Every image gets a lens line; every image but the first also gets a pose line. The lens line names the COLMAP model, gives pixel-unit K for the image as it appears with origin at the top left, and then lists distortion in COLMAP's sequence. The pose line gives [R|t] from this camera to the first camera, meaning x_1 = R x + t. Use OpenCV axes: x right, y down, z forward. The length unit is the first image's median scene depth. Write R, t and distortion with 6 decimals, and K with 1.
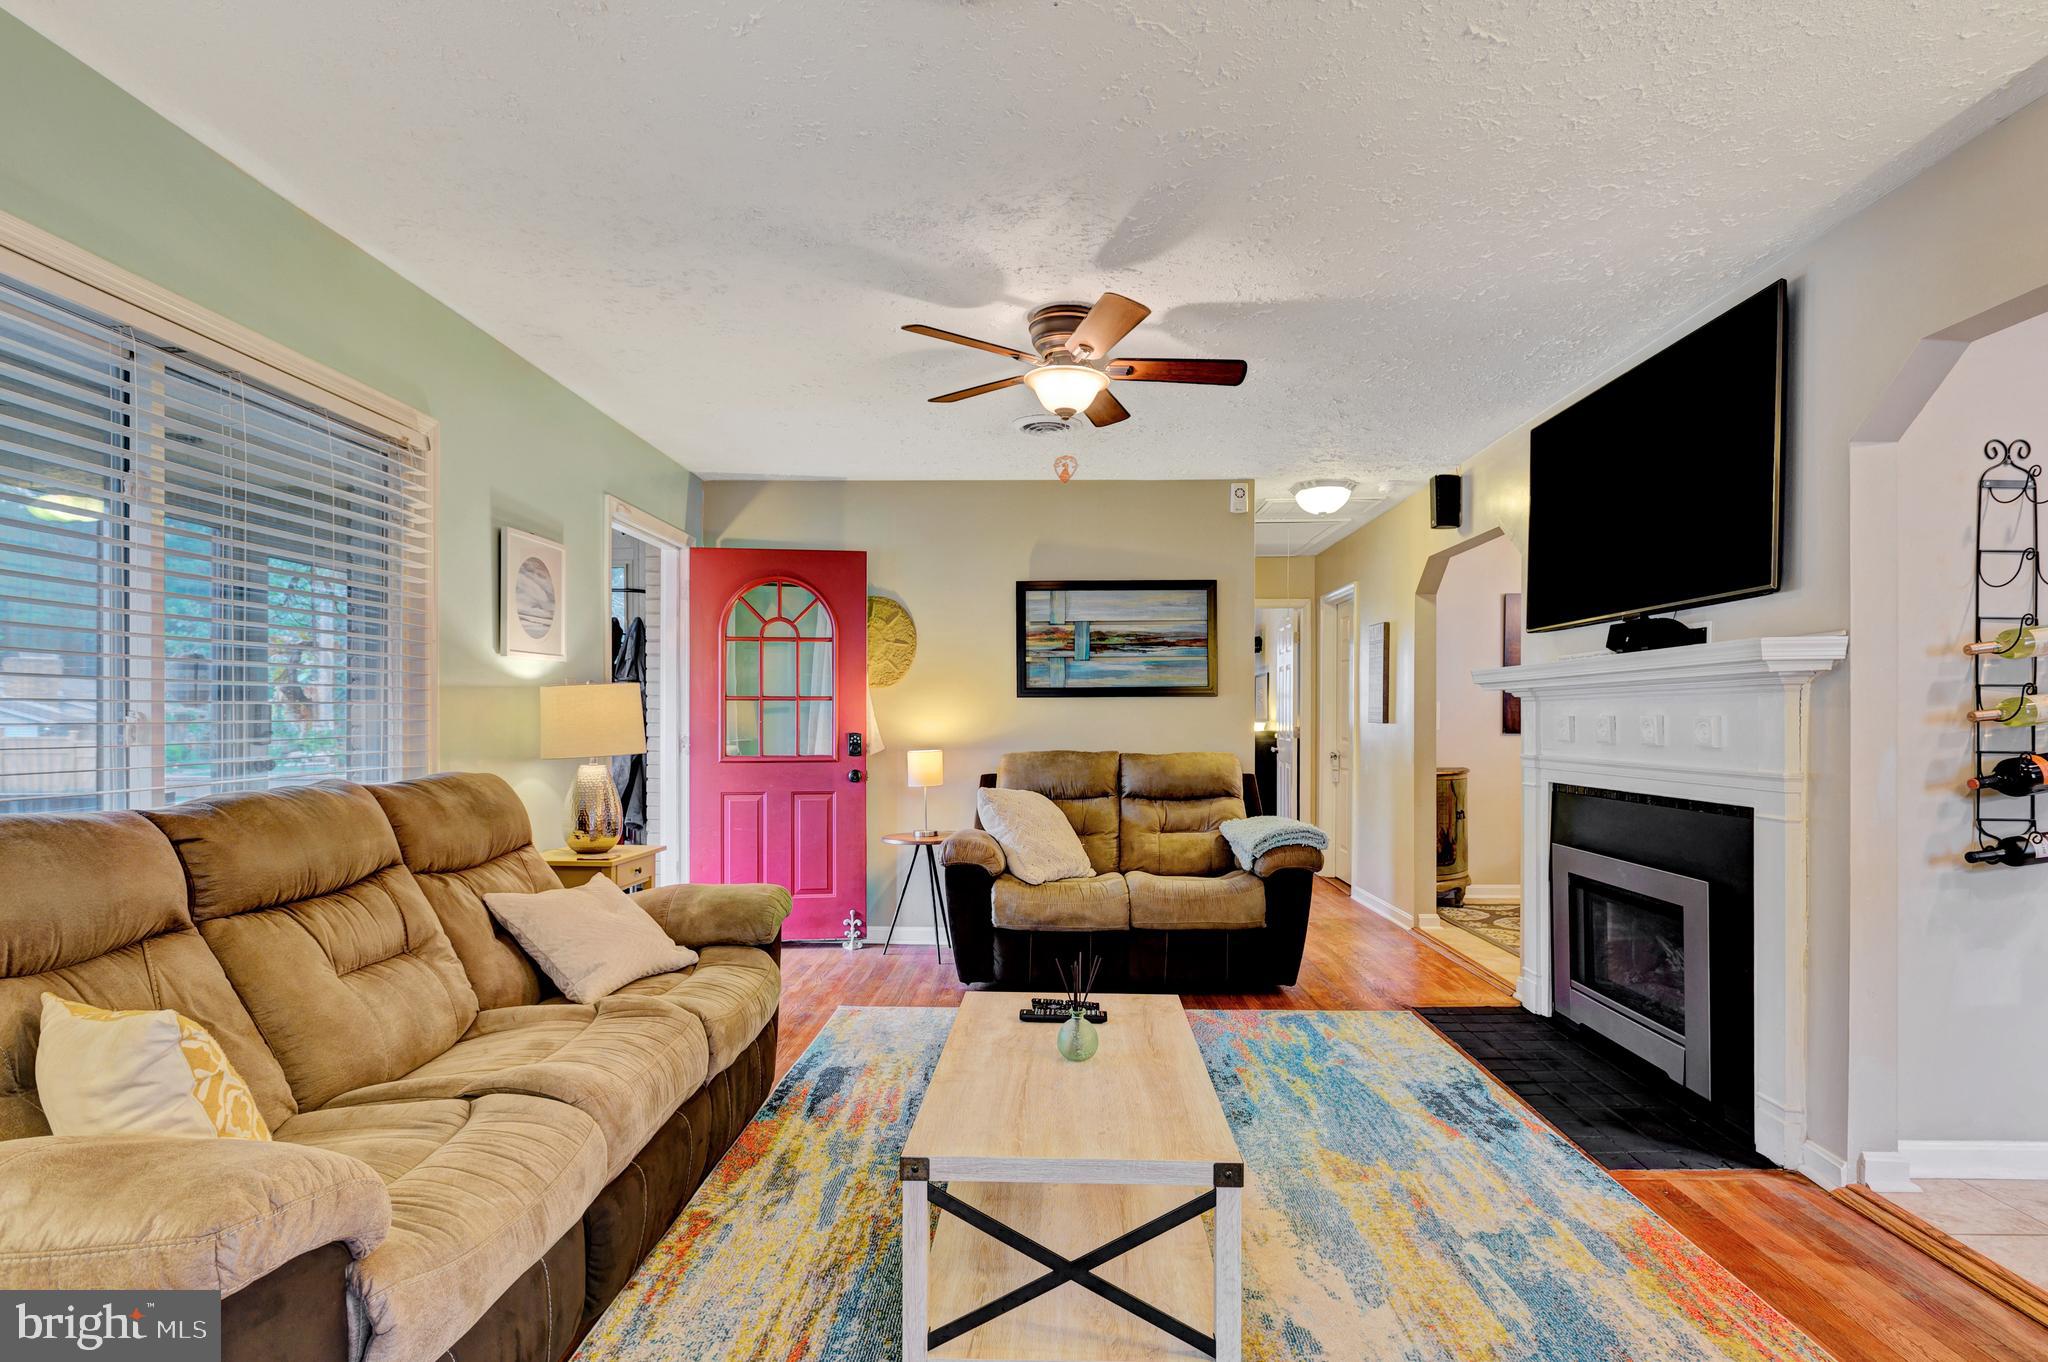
lens RADIAL K [[1004.0, 0, 1055.2], [0, 1004.0, 715.9], [0, 0, 1]] dist [-0.002170, -0.000198]
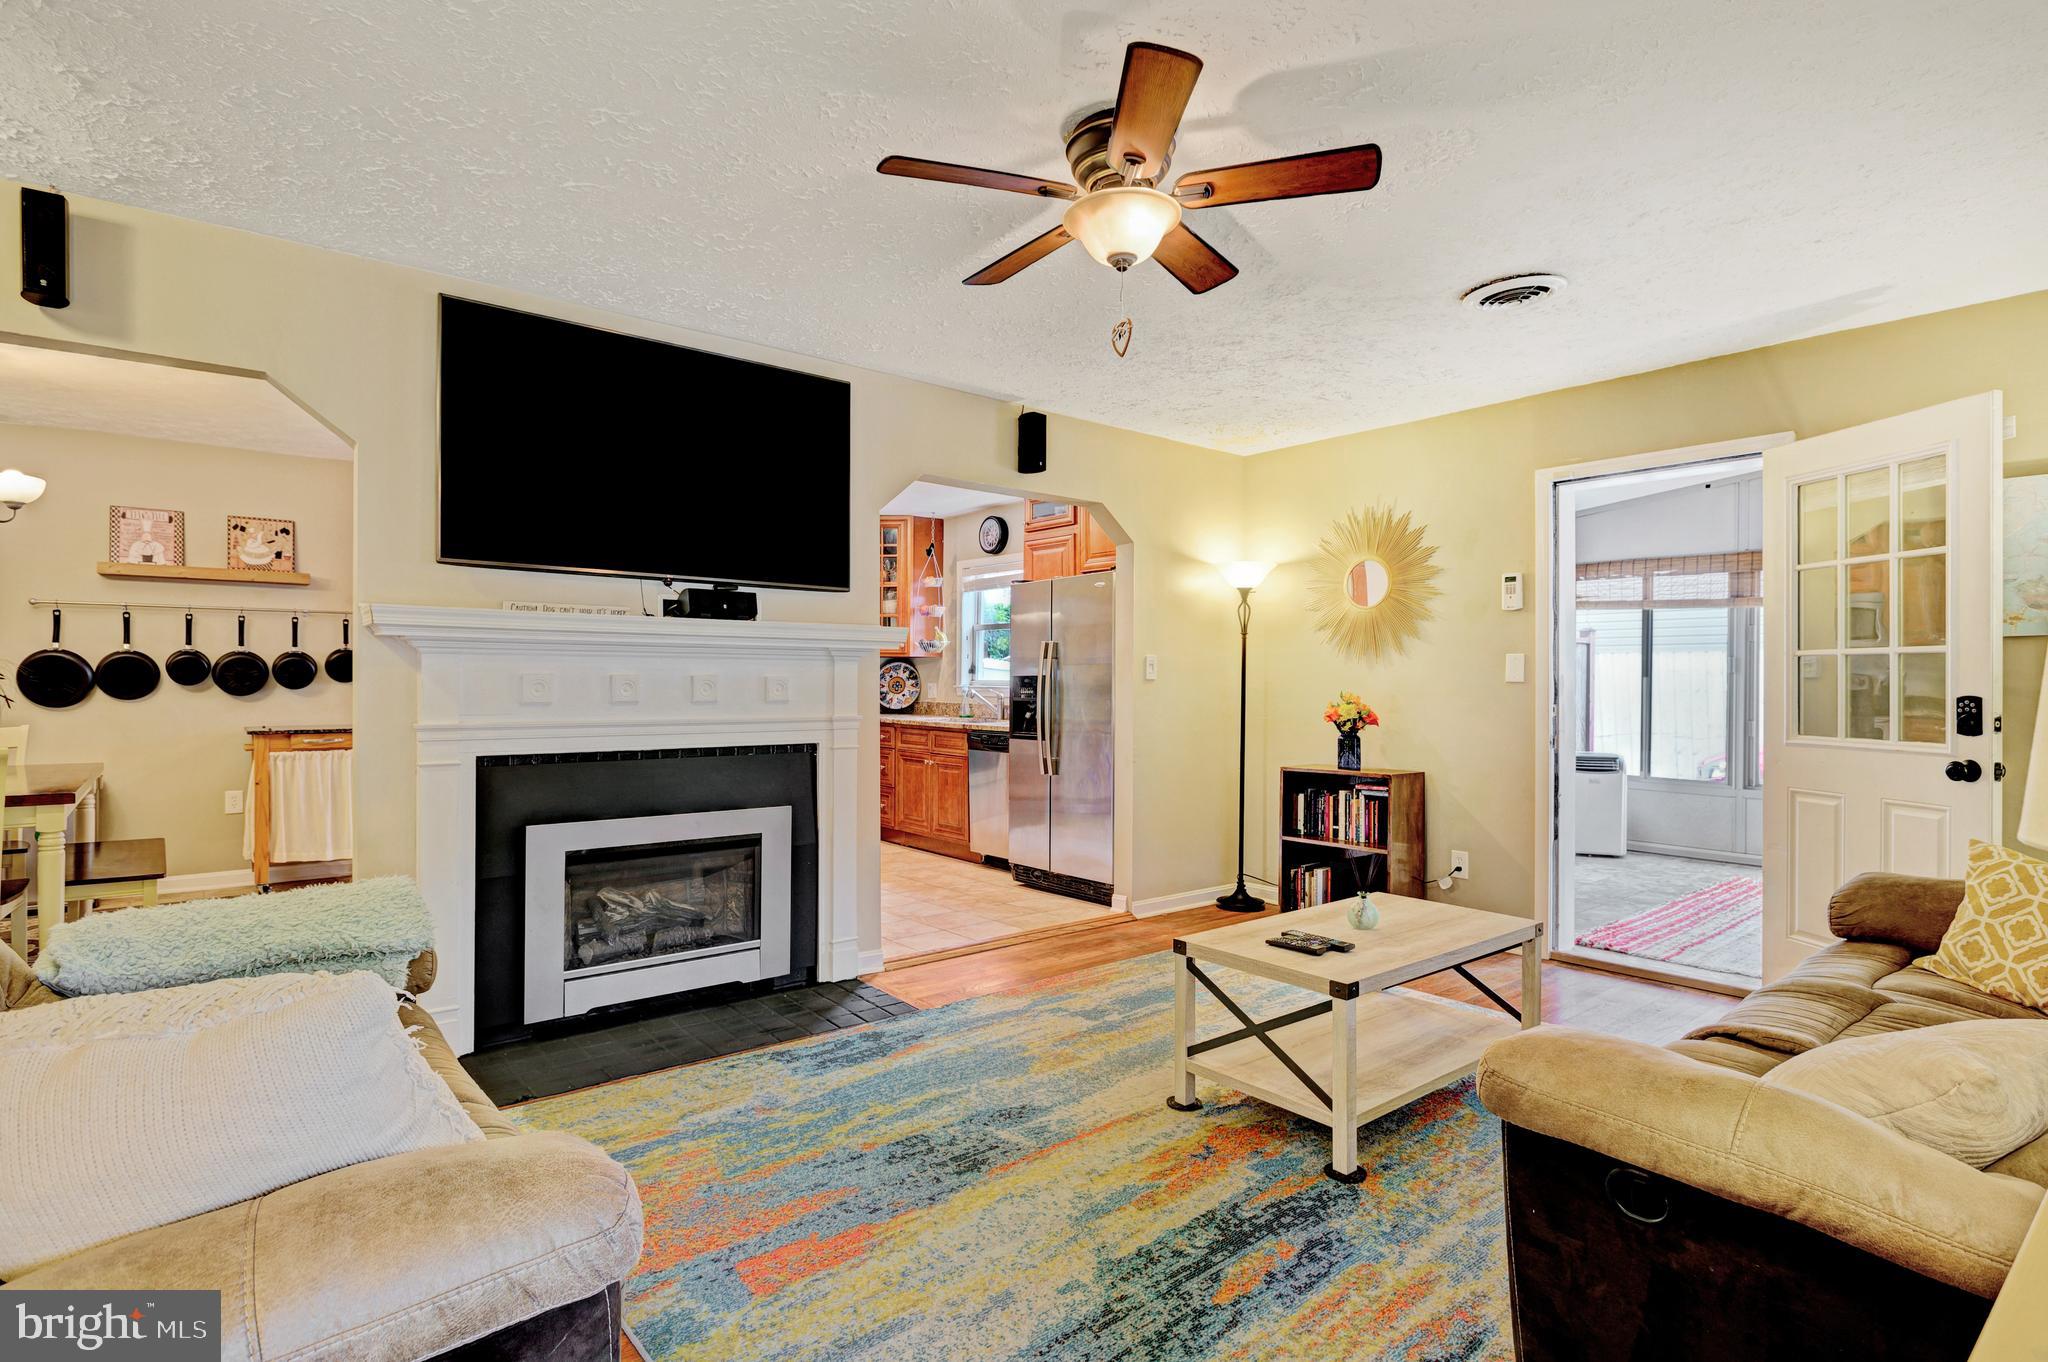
lens RADIAL K [[1004.0, 0, 1011.9], [0, 1004.0, 684.8], [0, 0, 1]] dist [-0.002170, -0.000198]
pose [[-0.624291, -0.005824, 0.781170, -0.507405], [-0.008870, 0.999961, 0.000367, 0.007179], [-0.781141, -0.006700, -0.624318, 1.509251]]
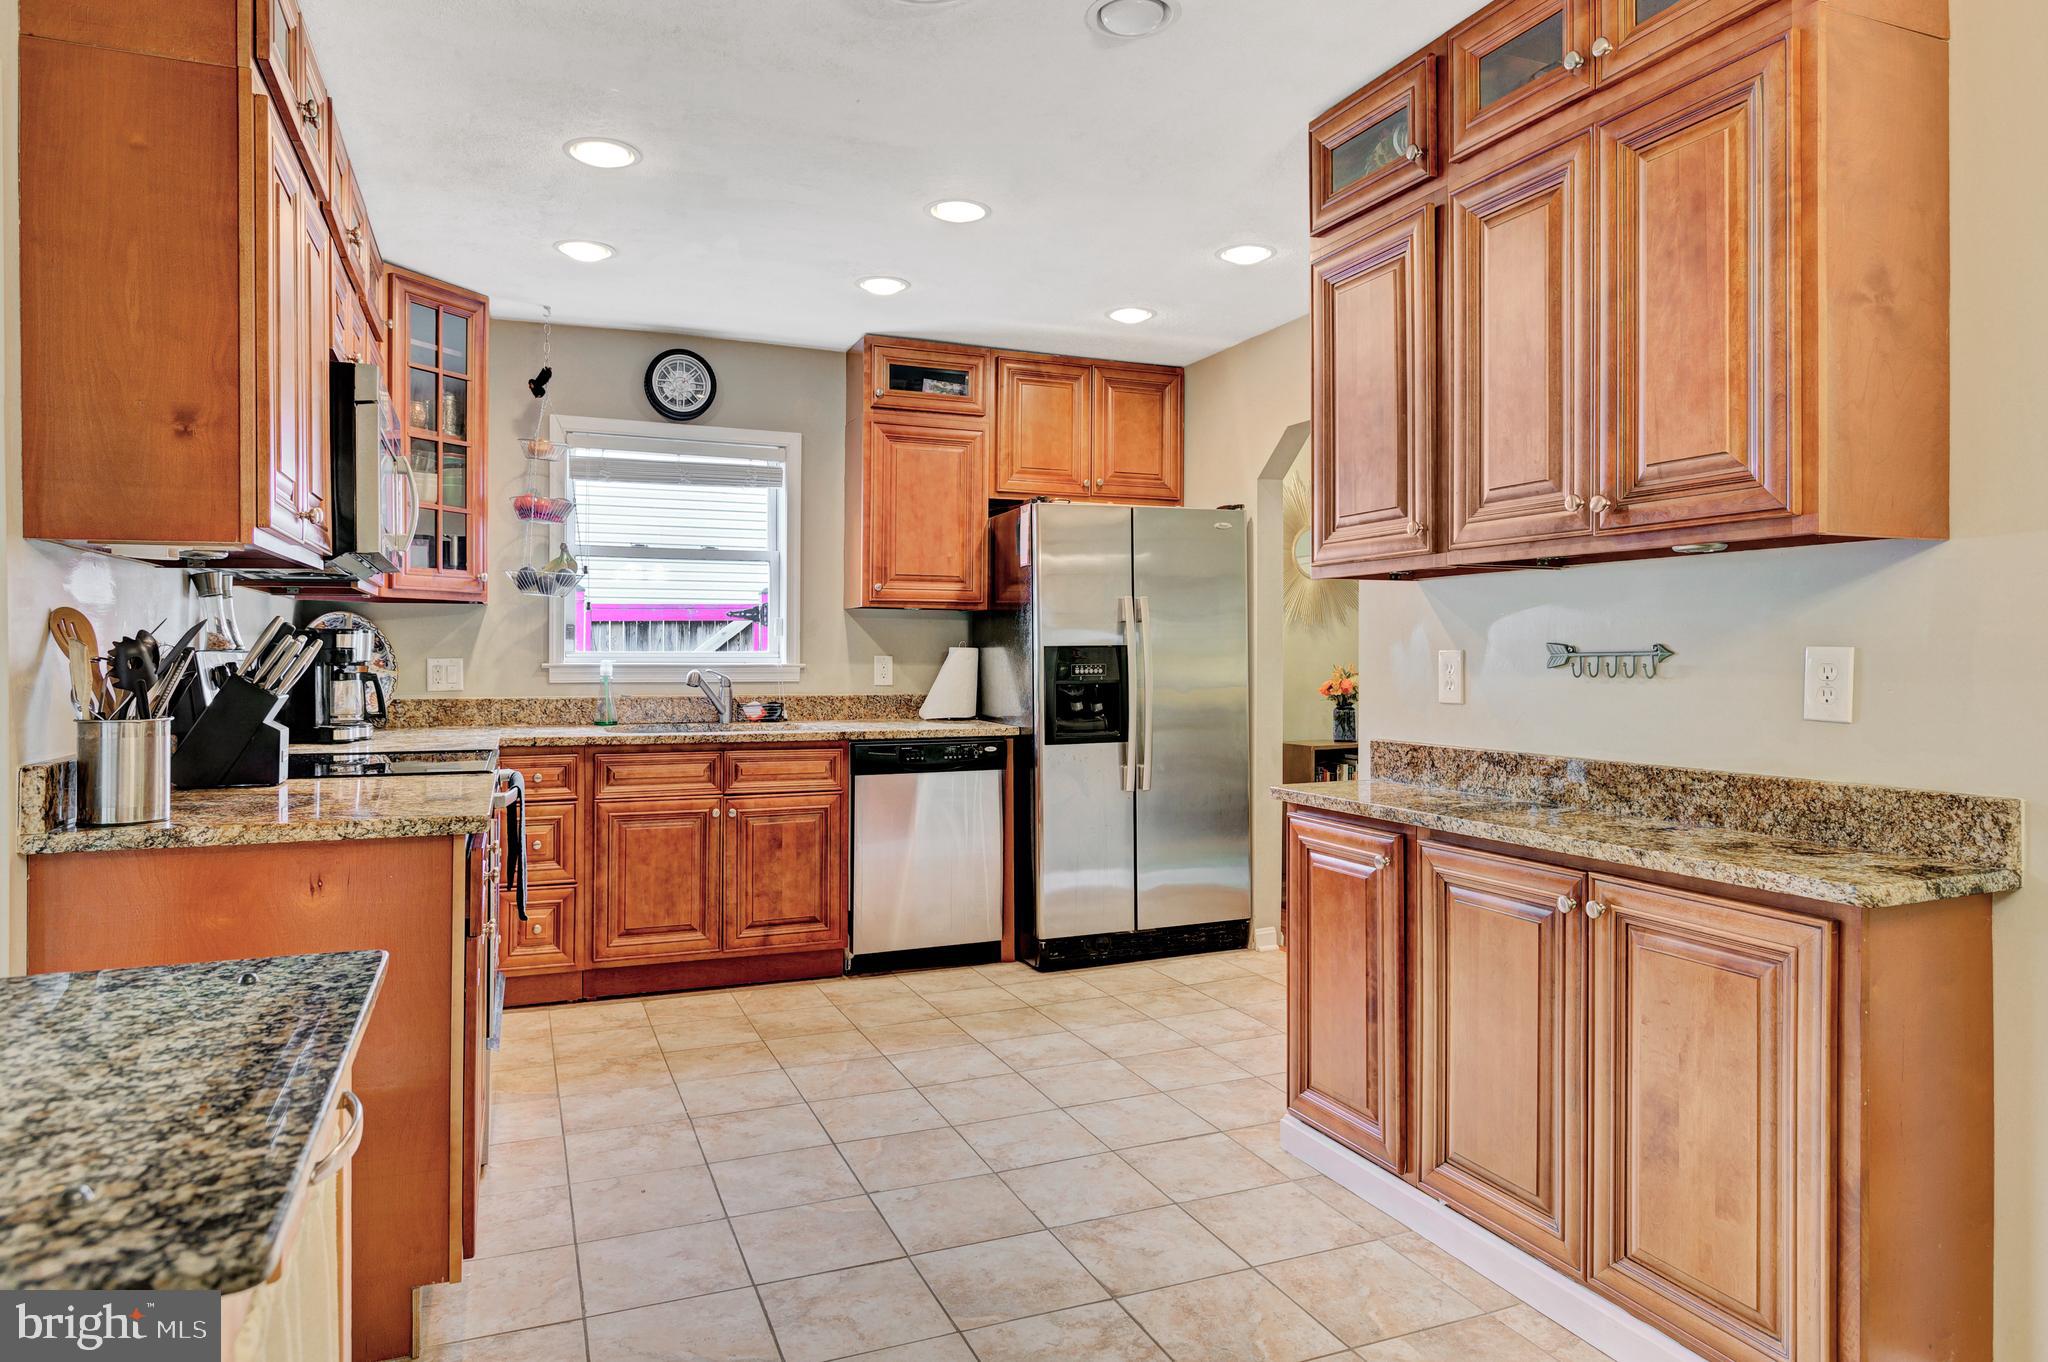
lens RADIAL K [[1269.1, 0, 1031.1], [0, 1269.1, 666.4], [0, 0, 1]] dist [-0.023956, 0.003129]
pose [[-0.920802, 0.002947, -0.390019, 1.565211], [-0.000449, 0.999963, 0.008615, 0.002346], [0.390030, 0.008108, -0.920766, 1.723339]]
